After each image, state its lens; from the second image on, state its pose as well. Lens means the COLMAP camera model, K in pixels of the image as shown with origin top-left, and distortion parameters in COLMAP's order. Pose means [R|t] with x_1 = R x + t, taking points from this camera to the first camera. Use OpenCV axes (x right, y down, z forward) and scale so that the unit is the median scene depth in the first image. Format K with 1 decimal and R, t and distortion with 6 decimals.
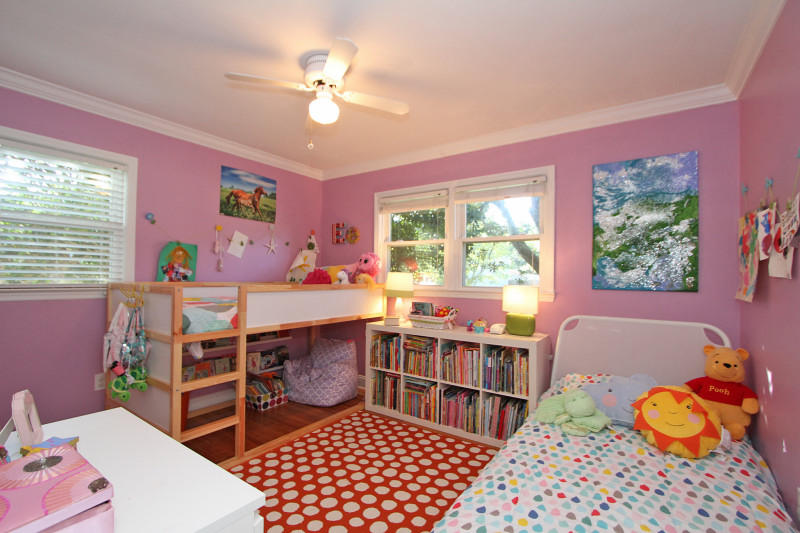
lens RADIAL K [[370.4, 0, 391.7], [0, 370.4, 271.6], [0, 0, 1]] dist [-0.020614, 0.002342]
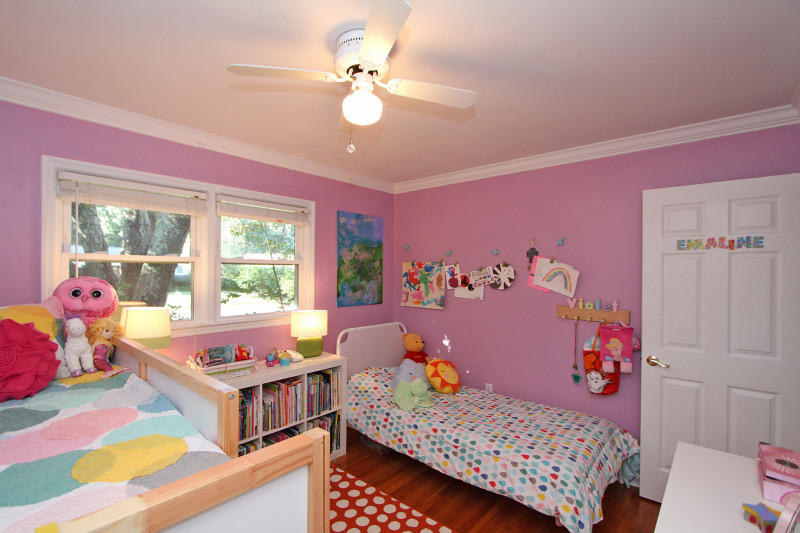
lens RADIAL K [[370.4, 0, 392.6], [0, 370.4, 267.9], [0, 0, 1]] dist [-0.020614, 0.002342]
pose [[0.100504, -0.003660, 0.994930, -0.738722], [-0.018523, 0.999813, 0.005549, -0.102853], [-0.994764, -0.018987, 0.100417, 0.695086]]
